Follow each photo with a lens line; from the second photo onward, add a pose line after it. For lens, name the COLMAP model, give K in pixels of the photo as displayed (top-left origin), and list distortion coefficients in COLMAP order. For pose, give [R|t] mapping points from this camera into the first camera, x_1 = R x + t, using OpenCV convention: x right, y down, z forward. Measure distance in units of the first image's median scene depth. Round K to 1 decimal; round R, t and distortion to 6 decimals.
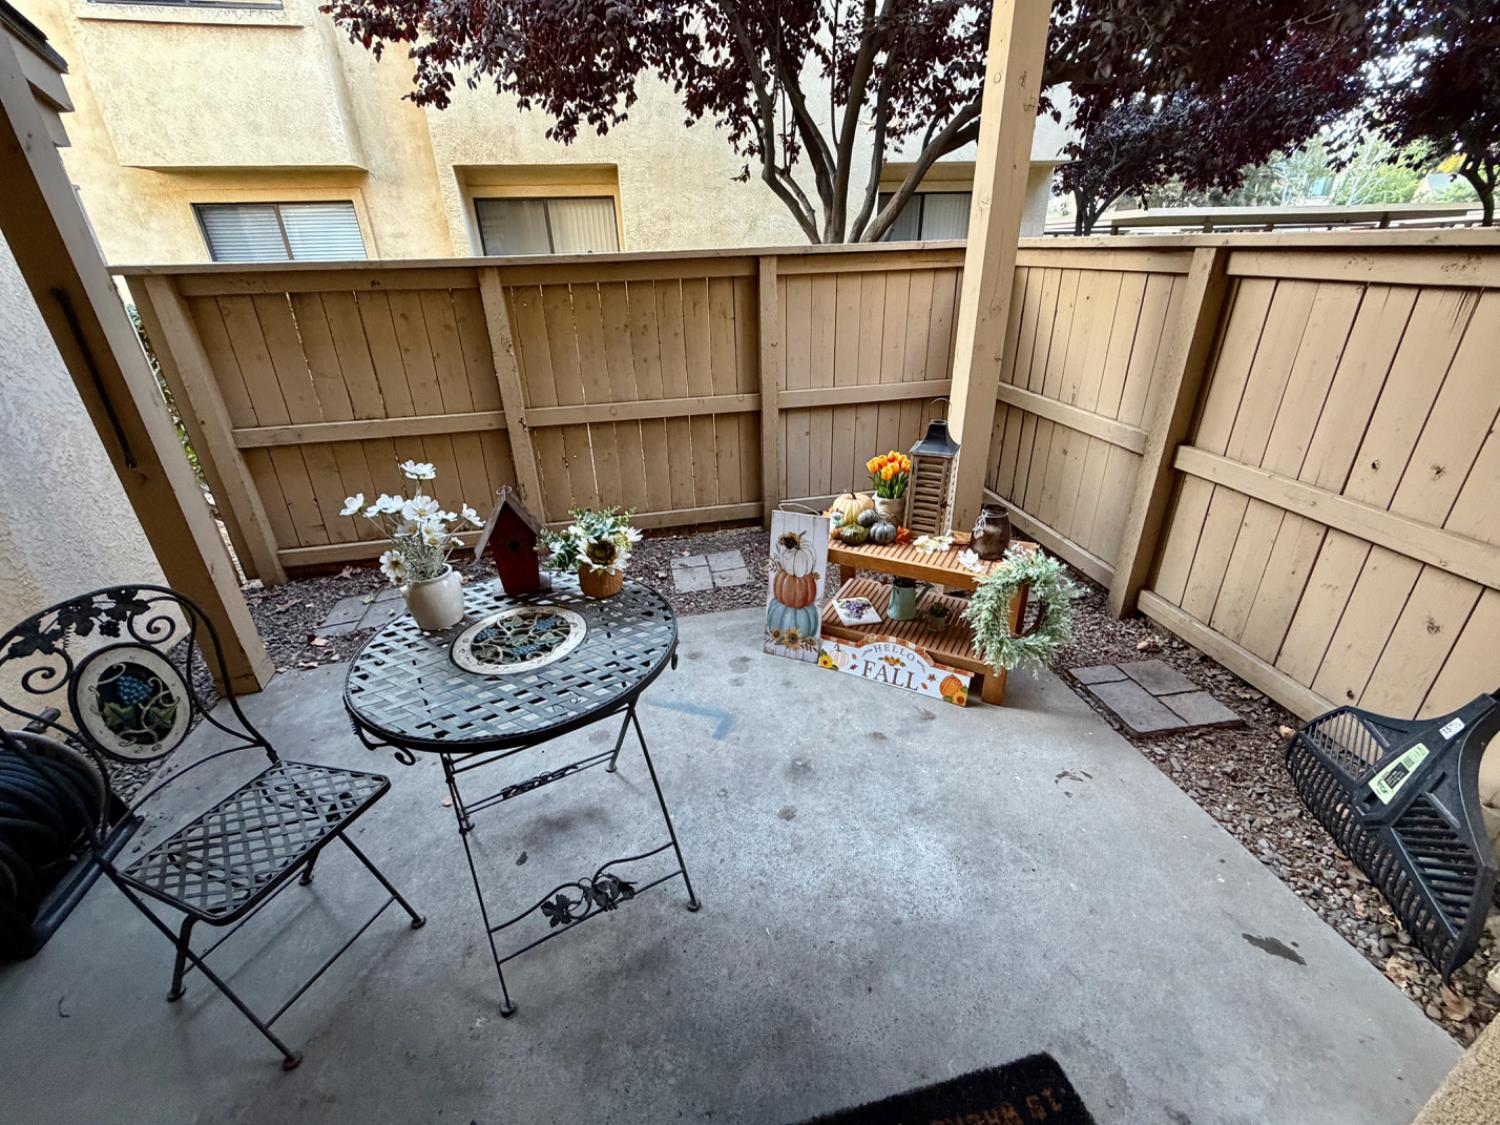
lens RADIAL K [[645.5, 0, 751.3], [0, 645.5, 564.0], [0, 0, 1]] dist [-0.002393, 0.000851]
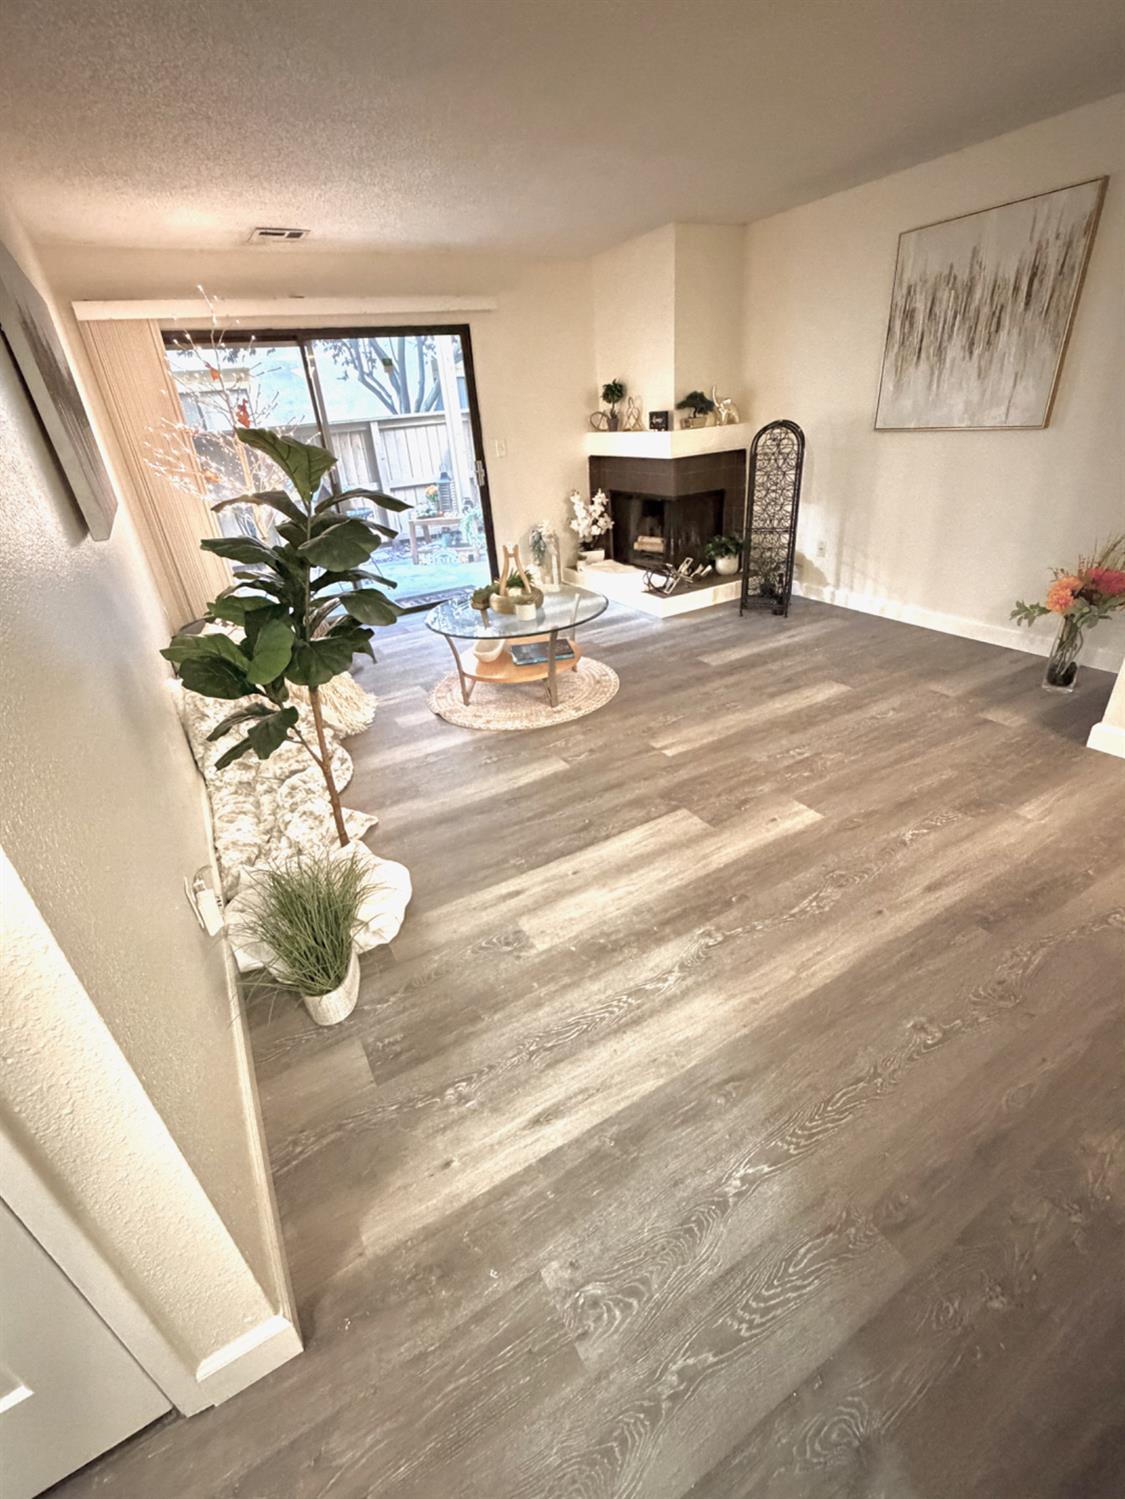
lens RADIAL K [[645.0, 0, 567.6], [0, 645.0, 755.9], [0, 0, 1]] dist [-0.002393, 0.000851]
pose [[0.951802, -0.188072, 0.242285, -0.130505], [0.180821, 0.982139, 0.052033, 0.980187], [-0.247744, -0.005715, 0.968809, -1.968528]]
